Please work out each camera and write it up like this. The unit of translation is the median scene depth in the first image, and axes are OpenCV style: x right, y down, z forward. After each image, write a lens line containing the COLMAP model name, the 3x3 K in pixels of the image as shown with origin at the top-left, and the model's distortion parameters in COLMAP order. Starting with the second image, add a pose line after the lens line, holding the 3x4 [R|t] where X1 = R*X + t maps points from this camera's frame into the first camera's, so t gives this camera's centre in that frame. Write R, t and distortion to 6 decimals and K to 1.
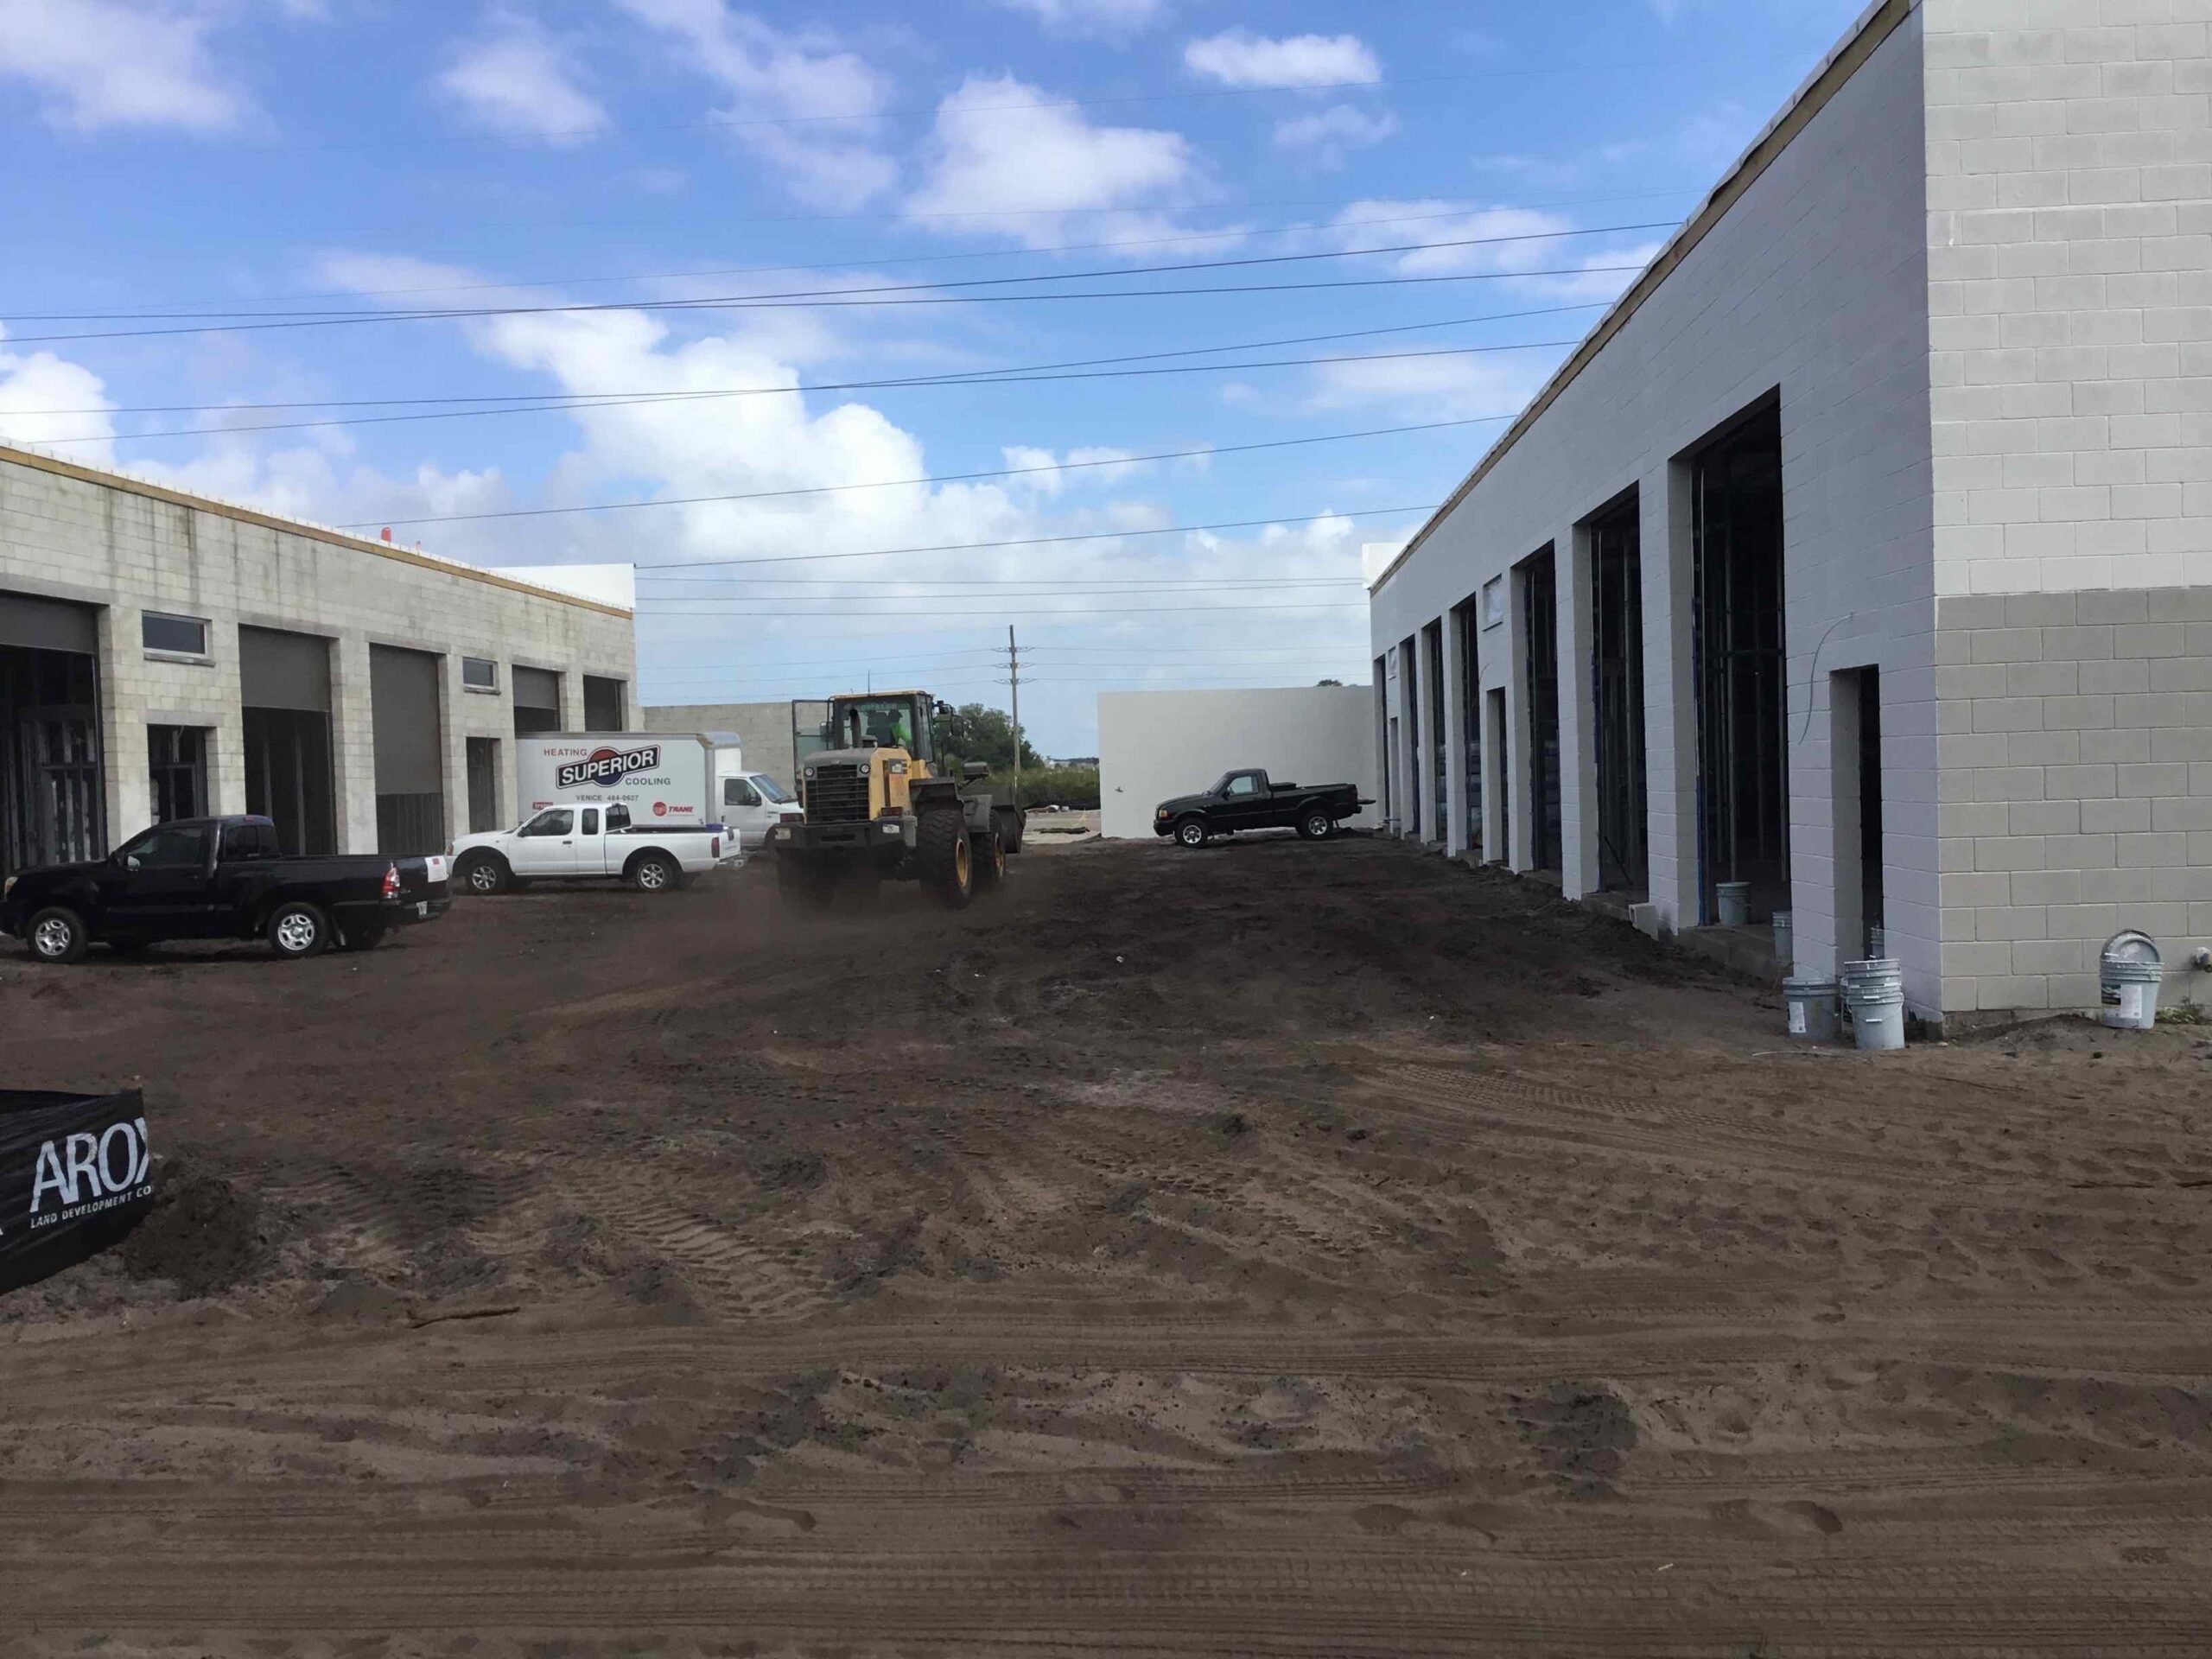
lens RADIAL K [[1974.9, 0, 1106.0], [0, 1974.9, 829.5], [0, 0, 1]] dist [-0.001090, 0.004555]
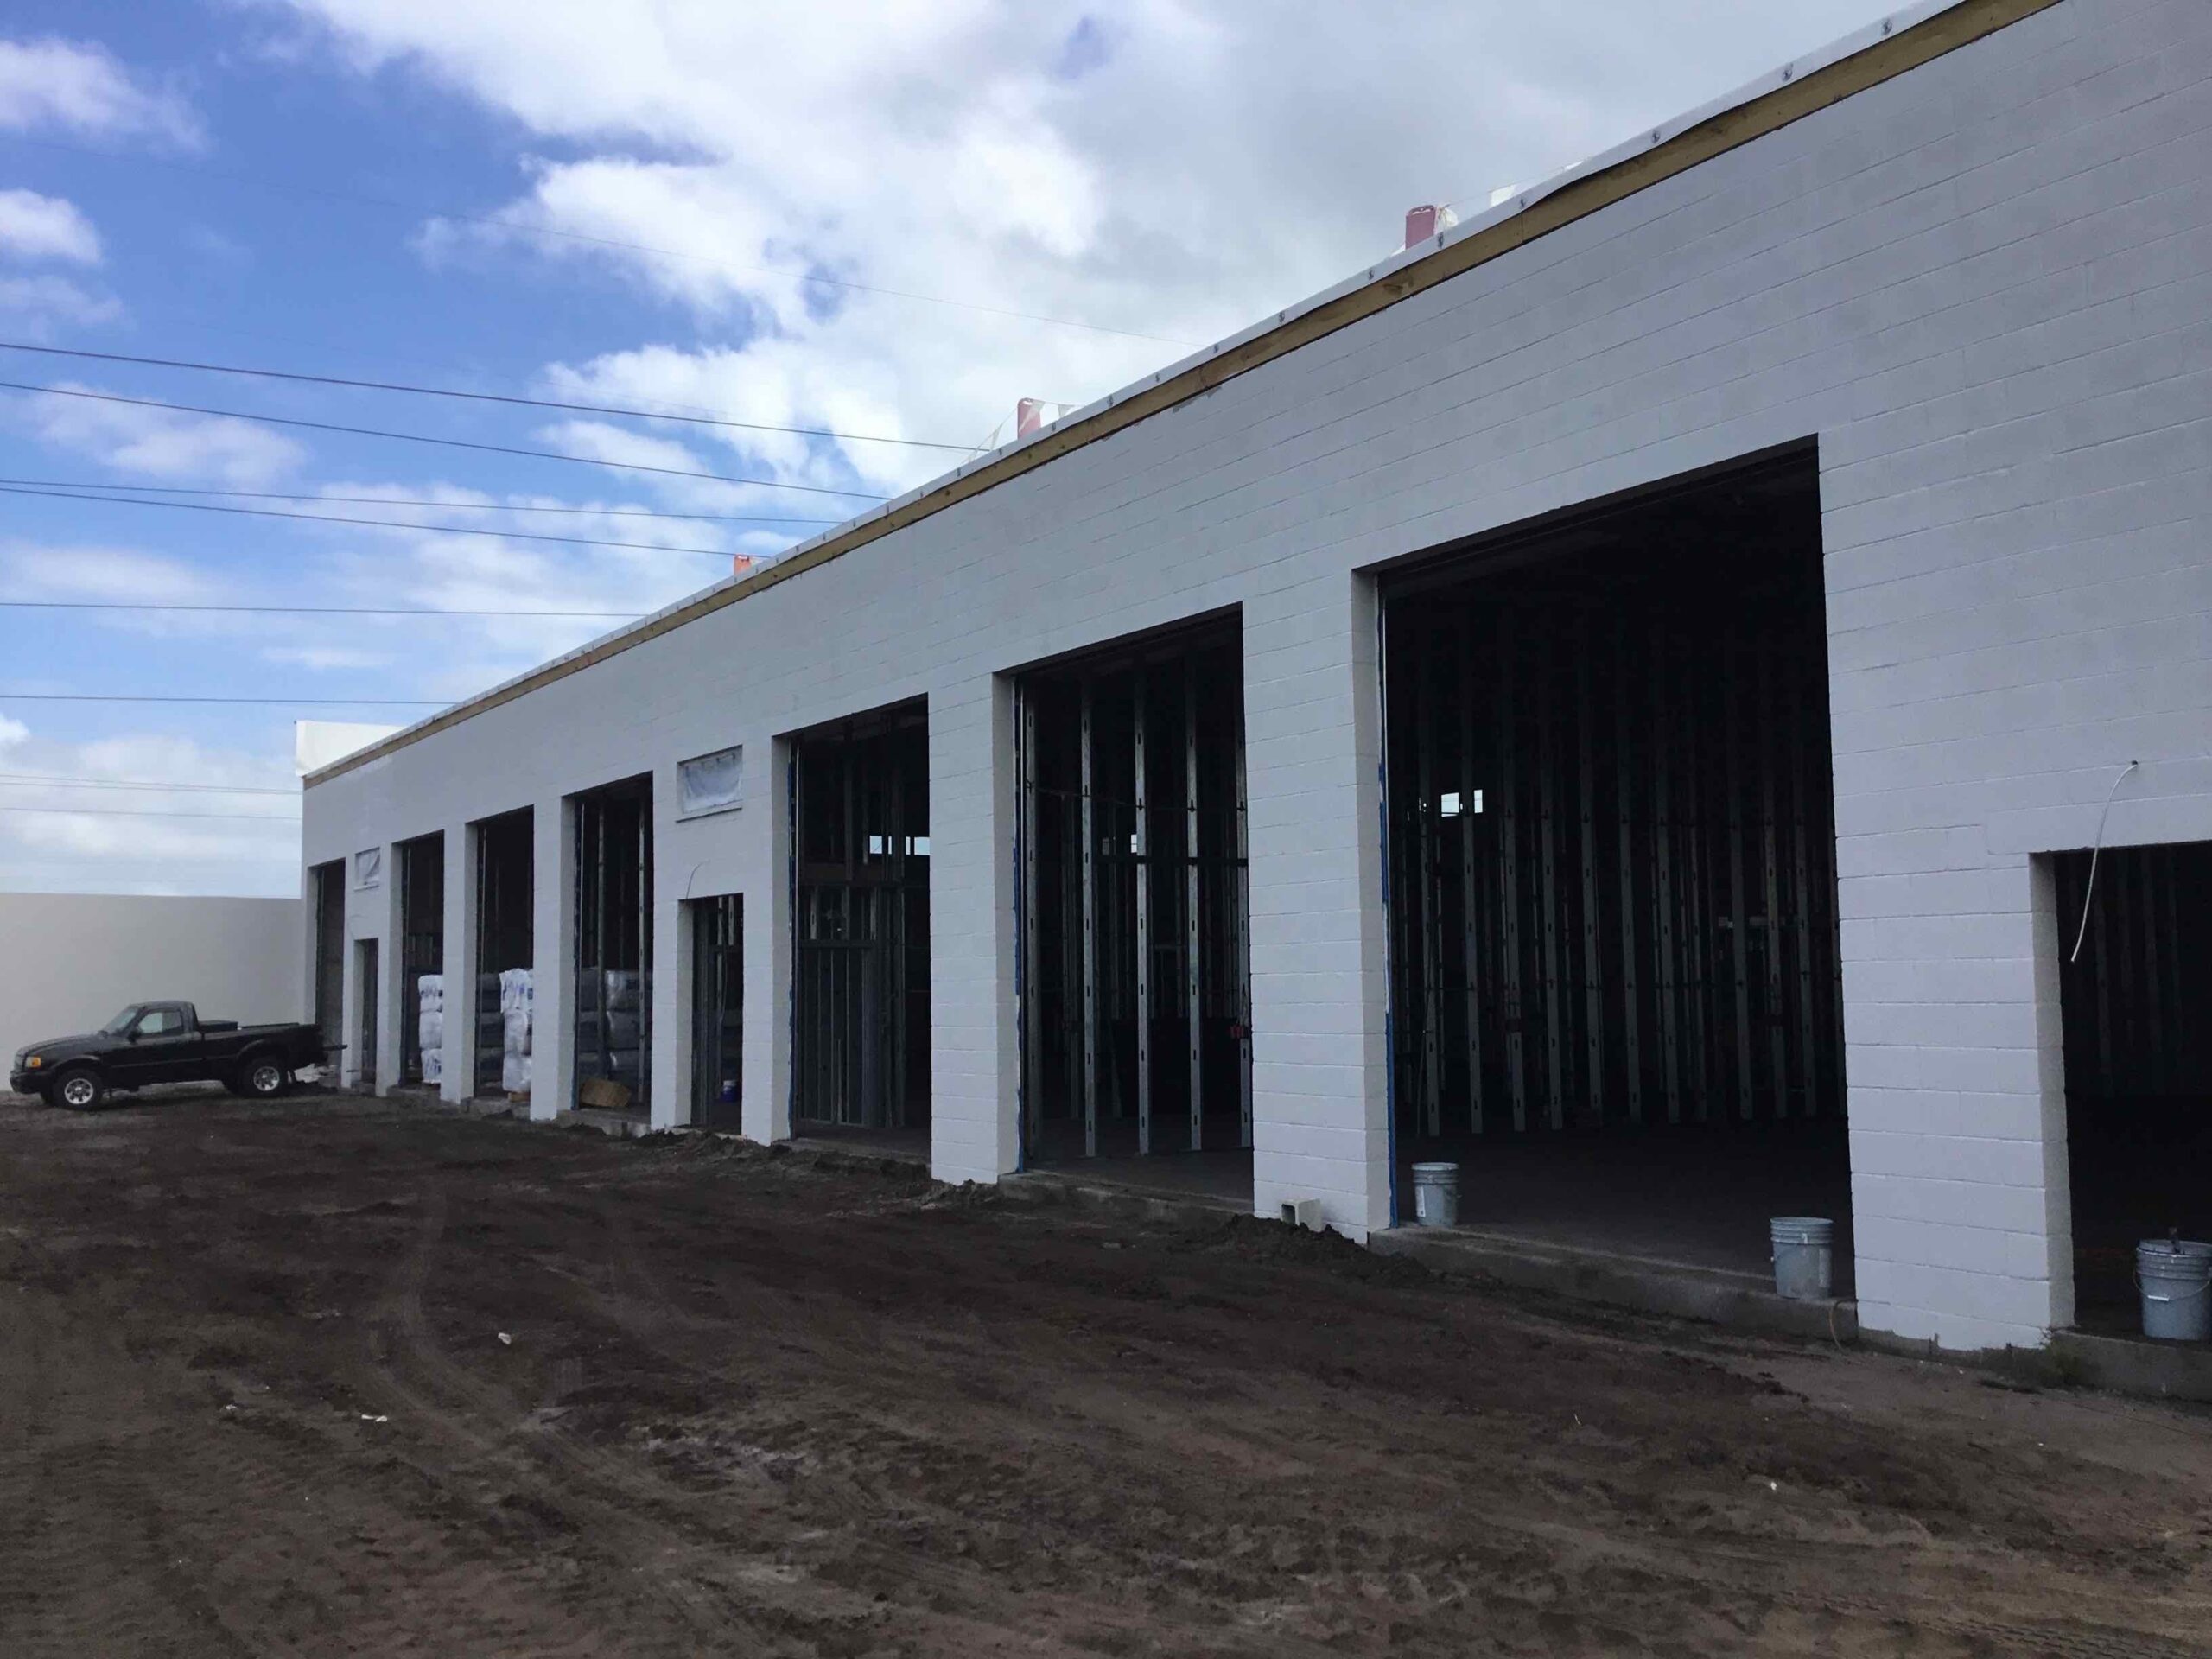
lens RADIAL K [[1974.9, 0, 1106.0], [0, 1974.9, 829.5], [0, 0, 1]] dist [-0.001090, 0.004555]
pose [[0.806931, 0.070770, 0.586390, -0.081764], [0.003015, 0.992289, -0.123906, -0.001930], [-0.590638, 0.101751, 0.800496, 0.197695]]
